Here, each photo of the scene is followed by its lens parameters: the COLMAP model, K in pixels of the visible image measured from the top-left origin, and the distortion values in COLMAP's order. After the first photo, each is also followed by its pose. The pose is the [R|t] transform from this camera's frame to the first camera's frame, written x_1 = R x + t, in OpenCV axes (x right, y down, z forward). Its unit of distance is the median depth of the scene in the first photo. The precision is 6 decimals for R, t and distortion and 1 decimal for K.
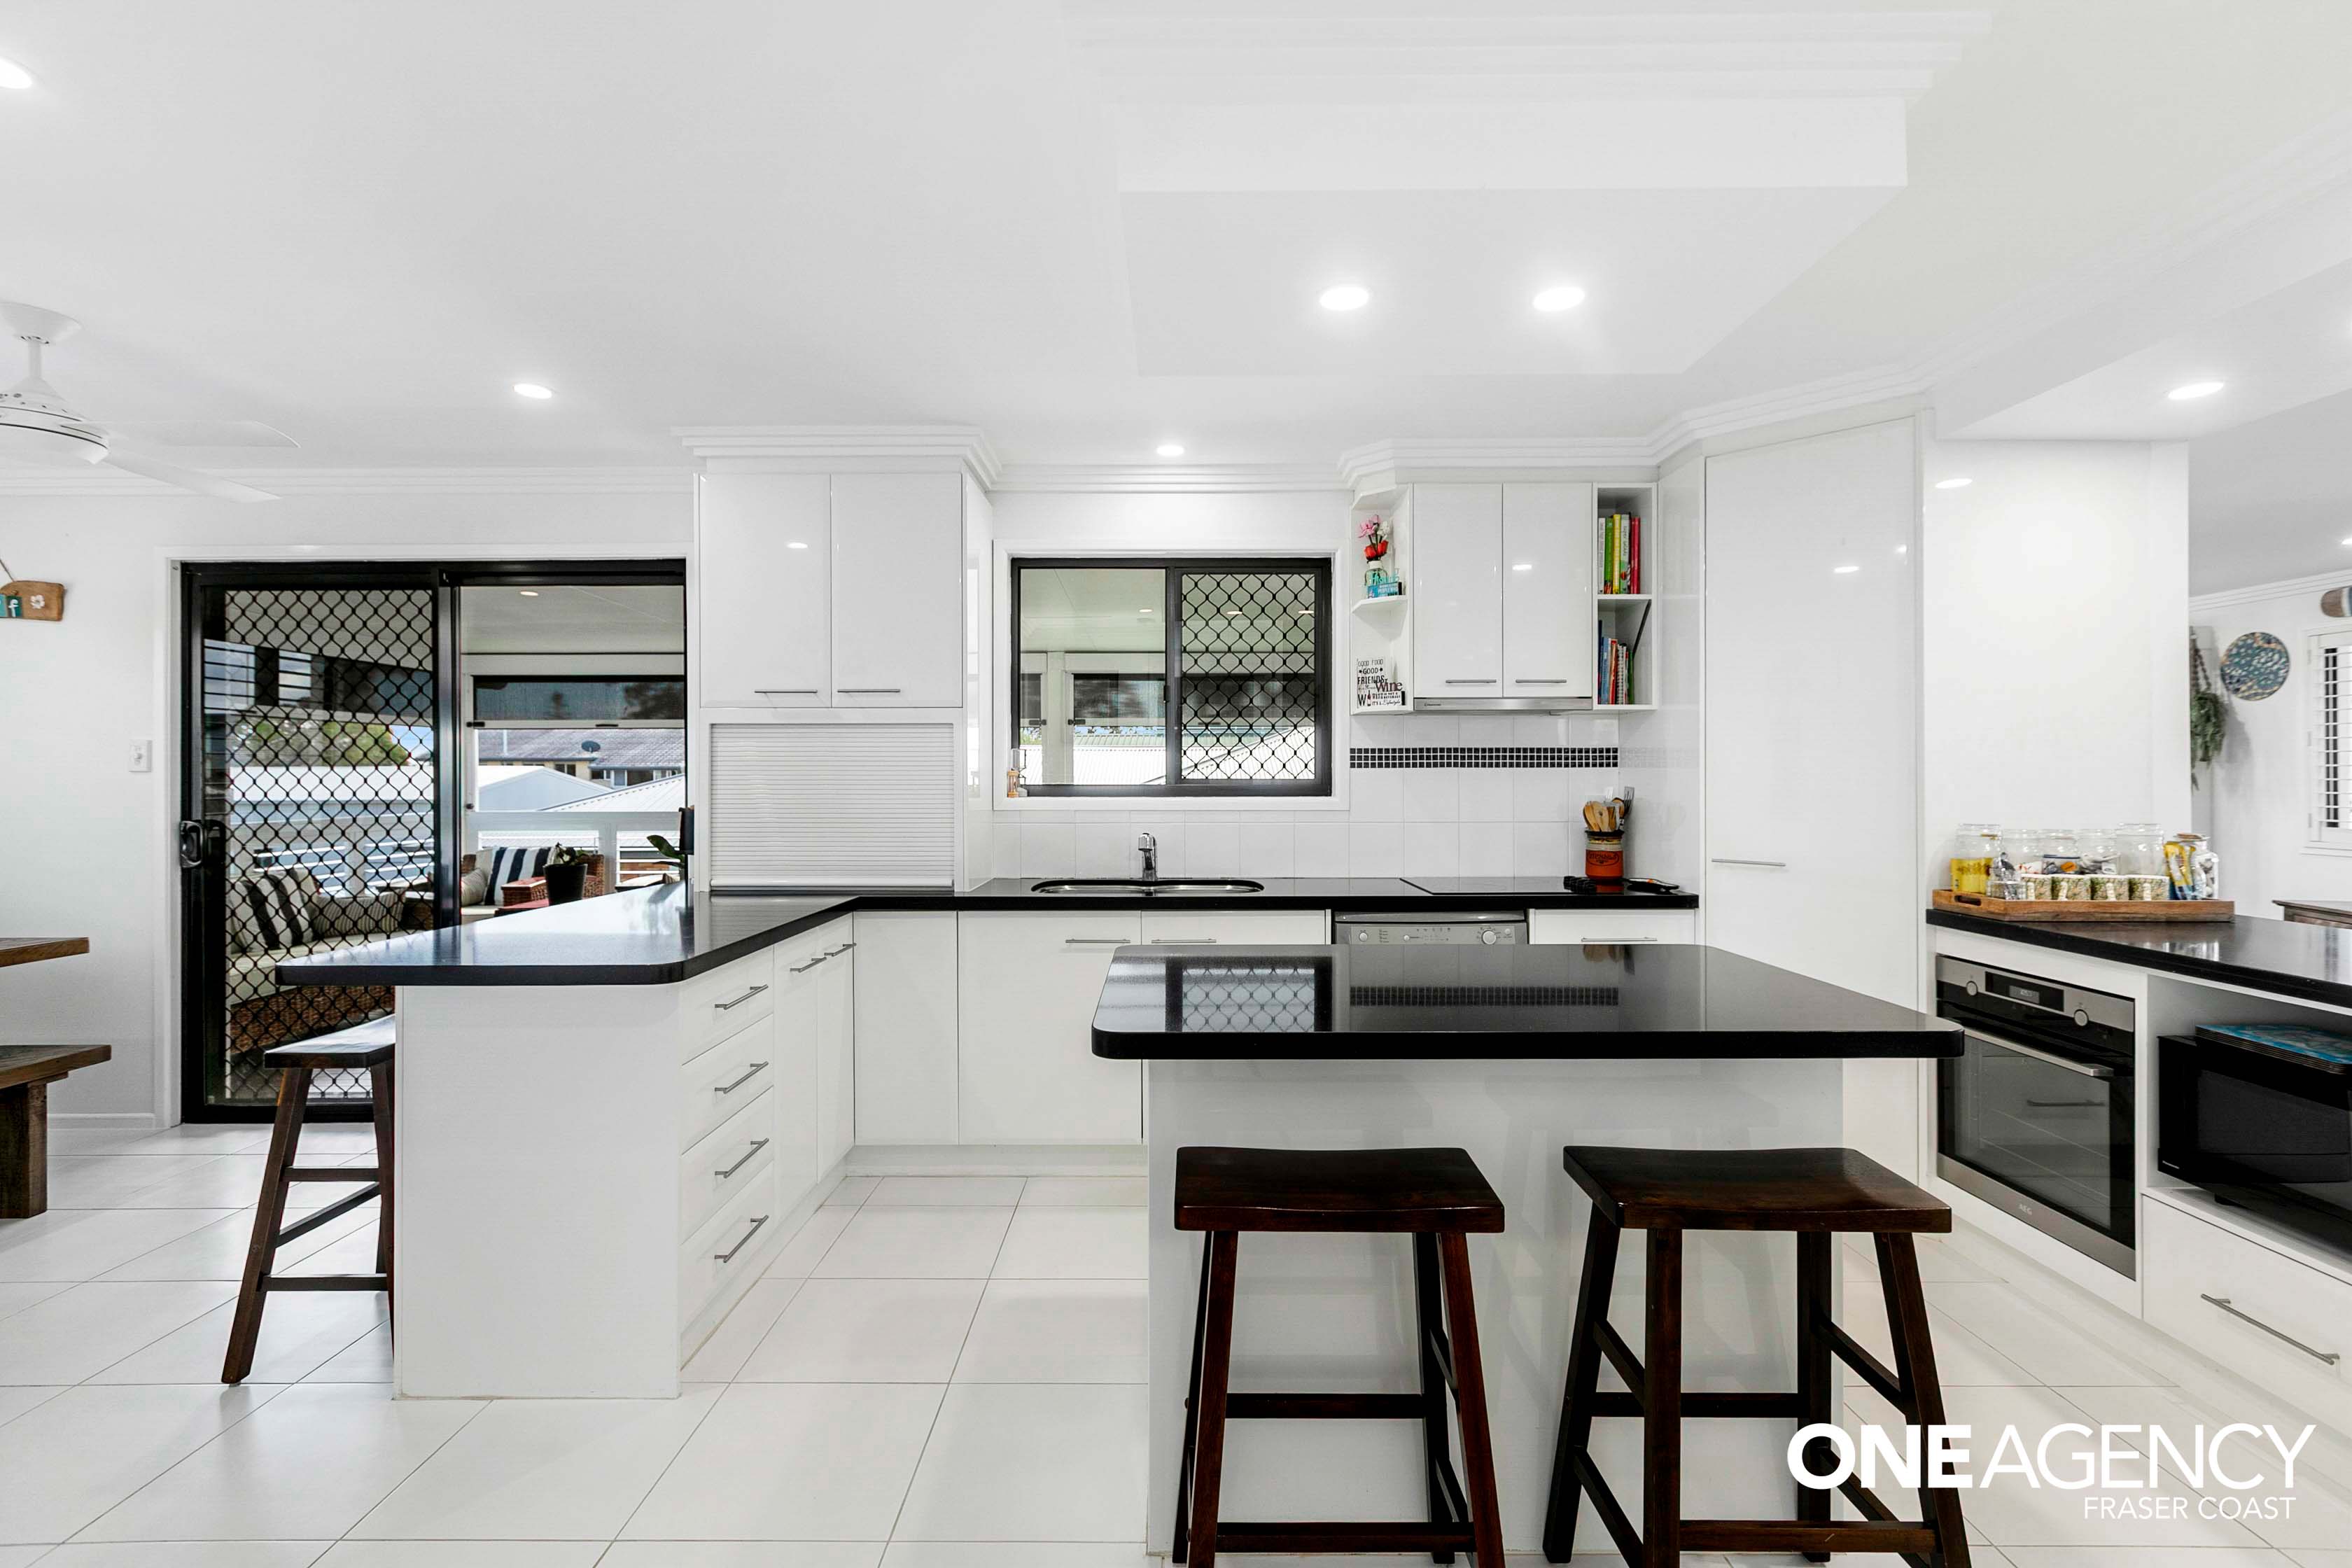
lens RADIAL K [[1058.9, 0, 1182.5], [0, 1058.9, 774.2], [0, 0, 1]] dist [-0.000163, -0.000351]
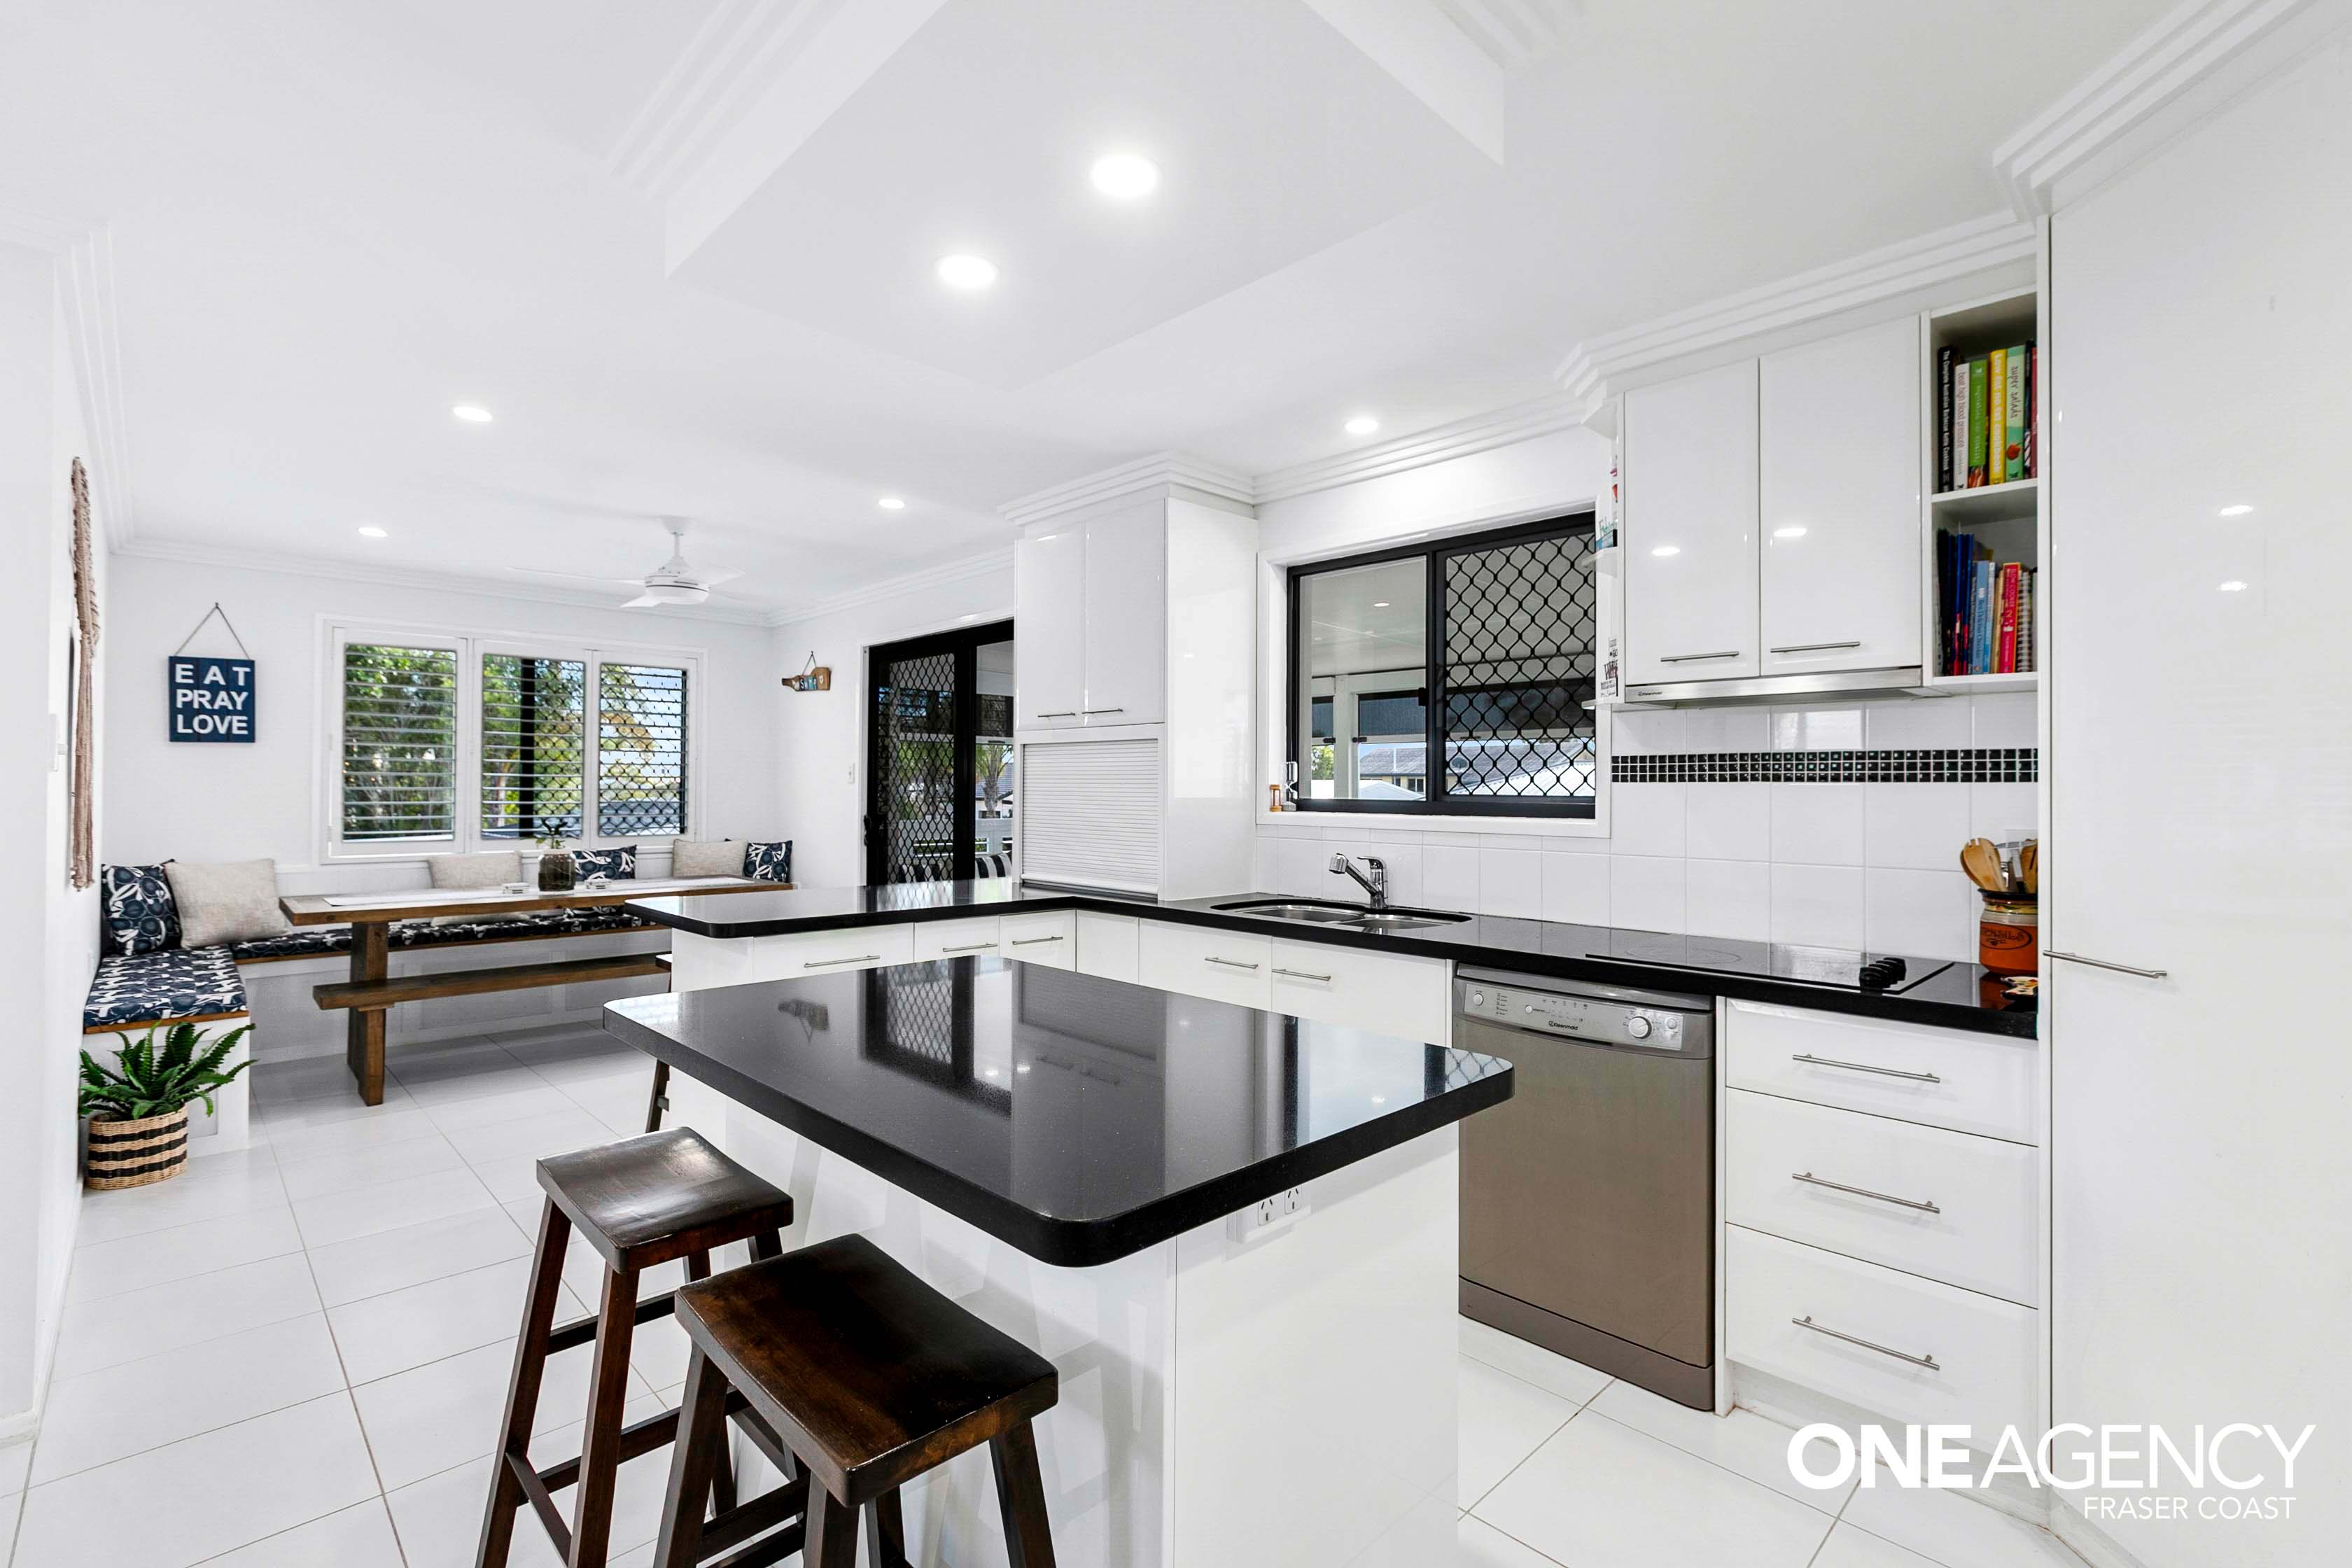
lens RADIAL K [[1058.9, 0, 1179.8], [0, 1058.9, 783.5], [0, 0, 1]] dist [-0.000163, -0.000351]
pose [[0.695626, 0.003305, -0.718397, 0.496481], [-0.006156, 0.999980, -0.001360, -0.002279], [0.718378, 0.005368, 0.695632, 0.258135]]
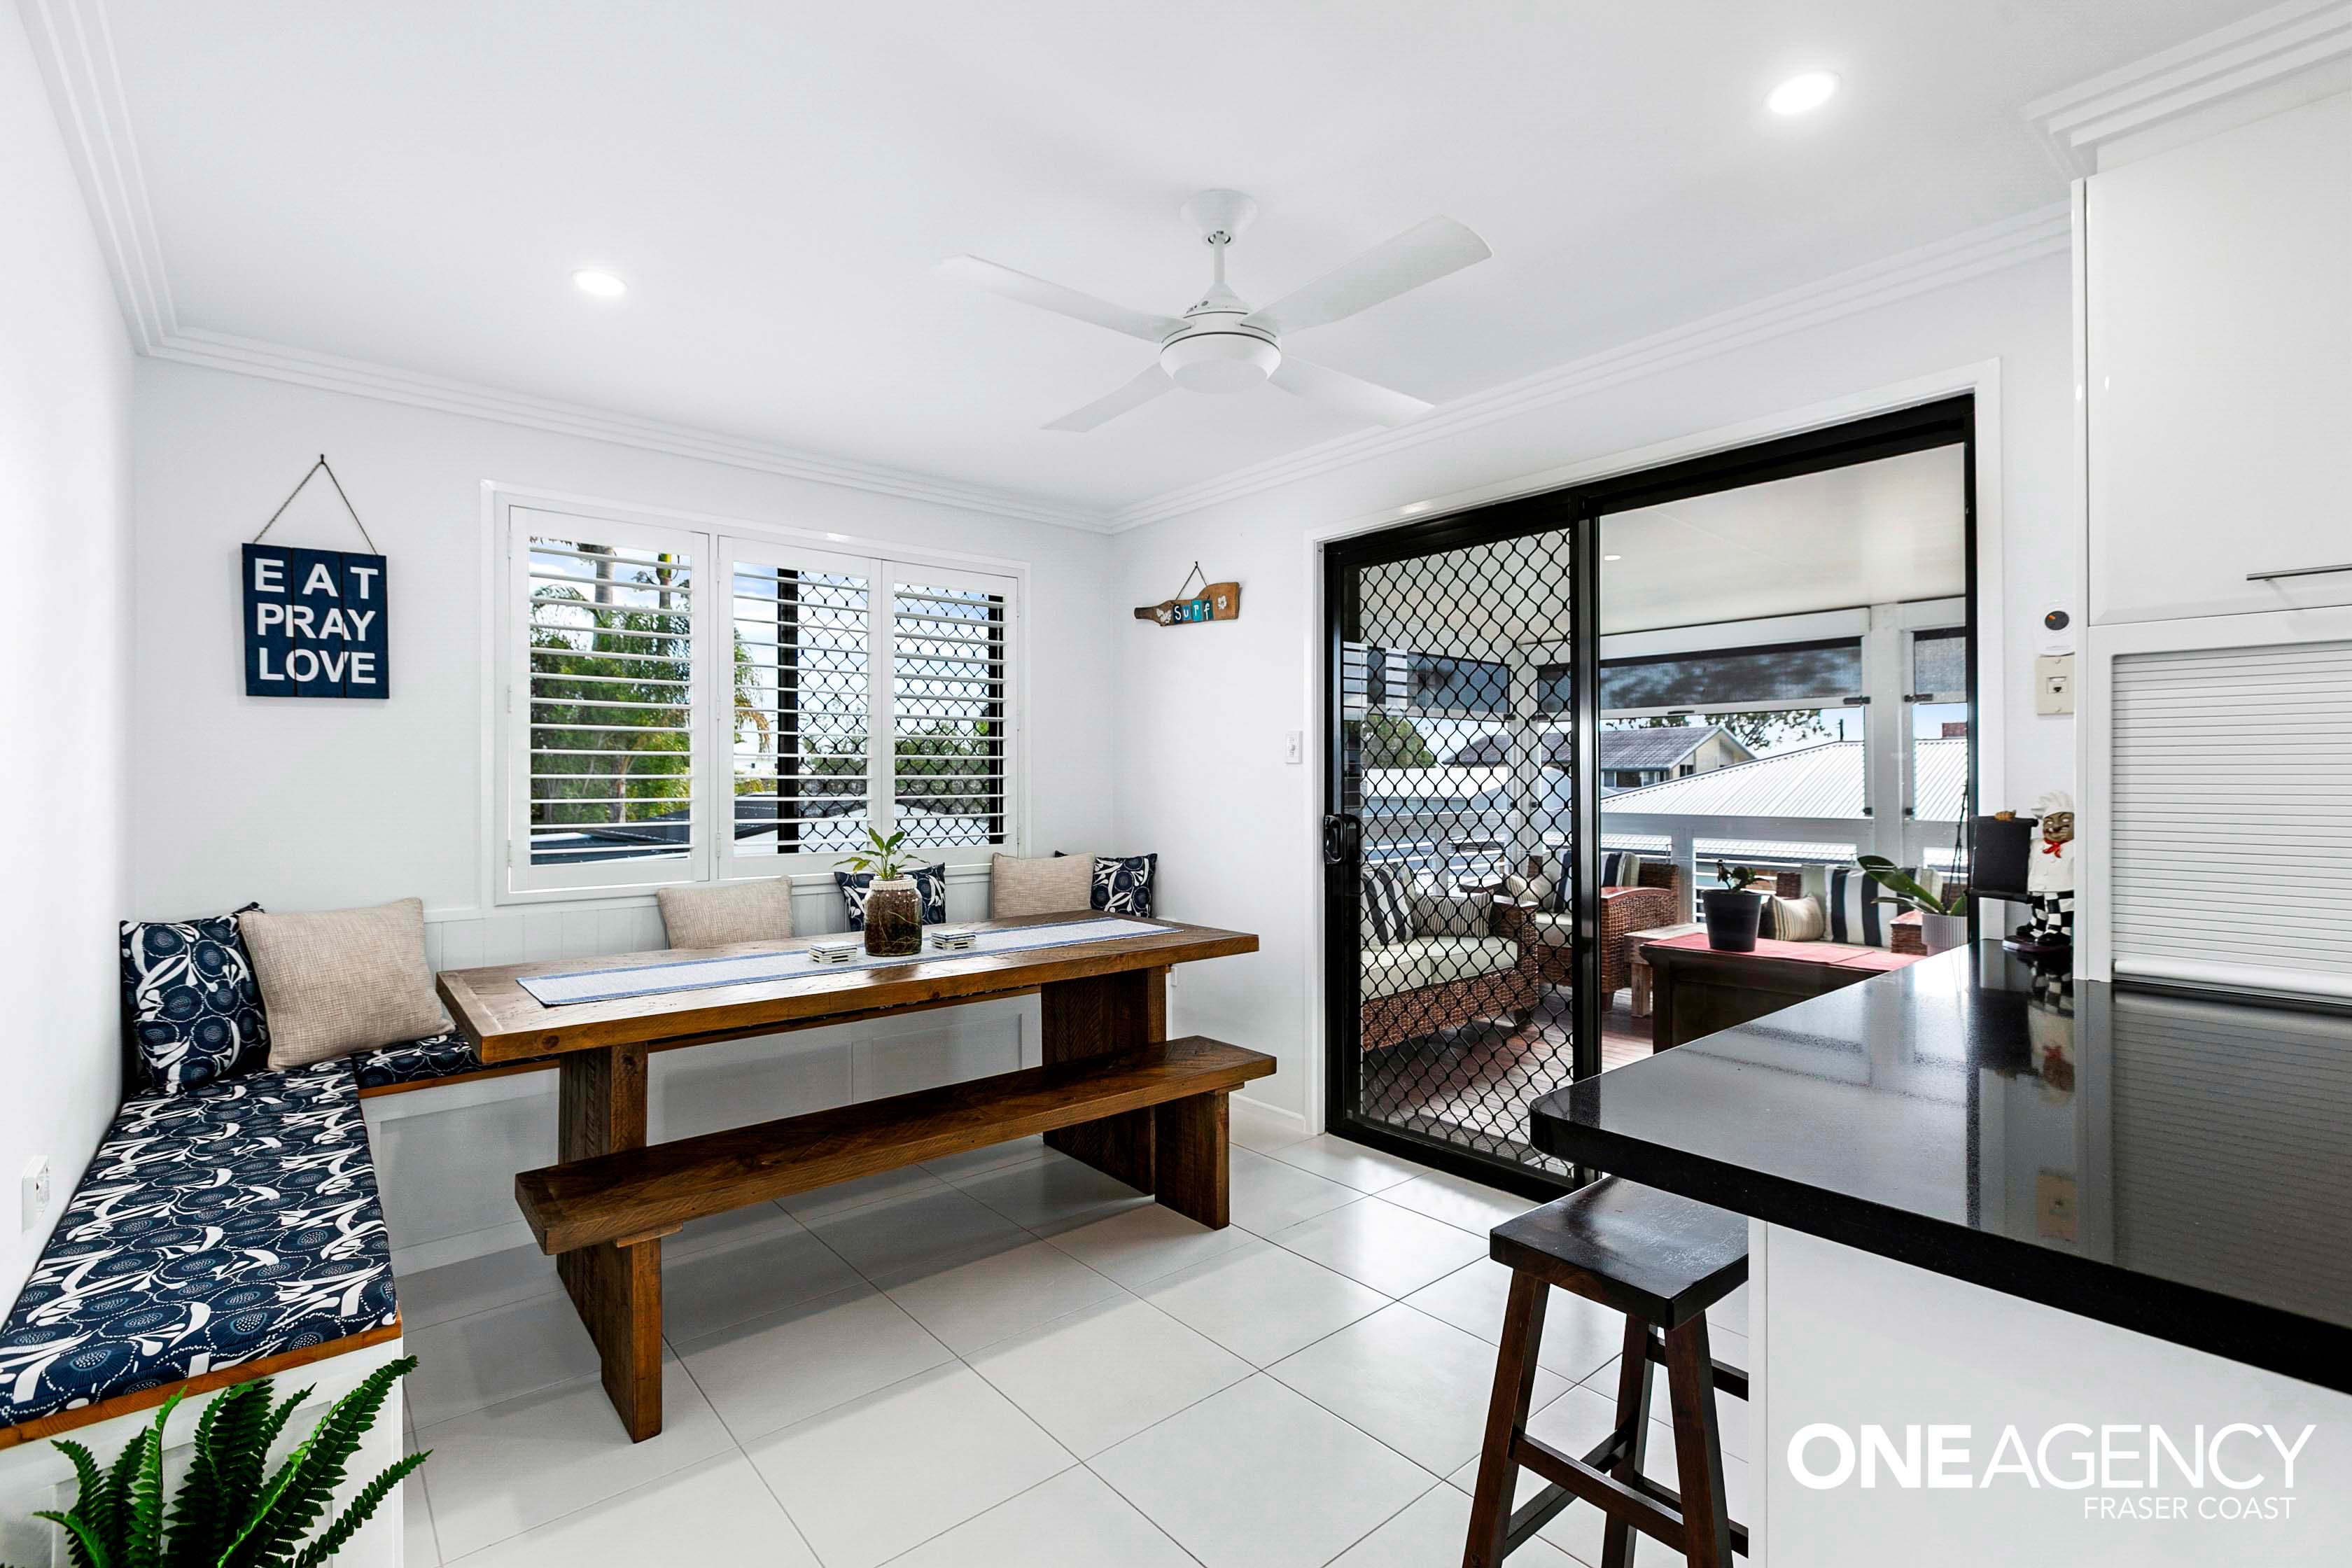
lens RADIAL K [[1058.9, 0, 1176.9], [0, 1058.9, 785.1], [0, 0, 1]] dist [-0.000163, -0.000351]
pose [[0.645814, 0.005758, -0.763473, -0.310961], [0.001362, 0.999961, 0.008693, 0.009084], [0.763494, -0.006654, 0.645781, 0.288740]]
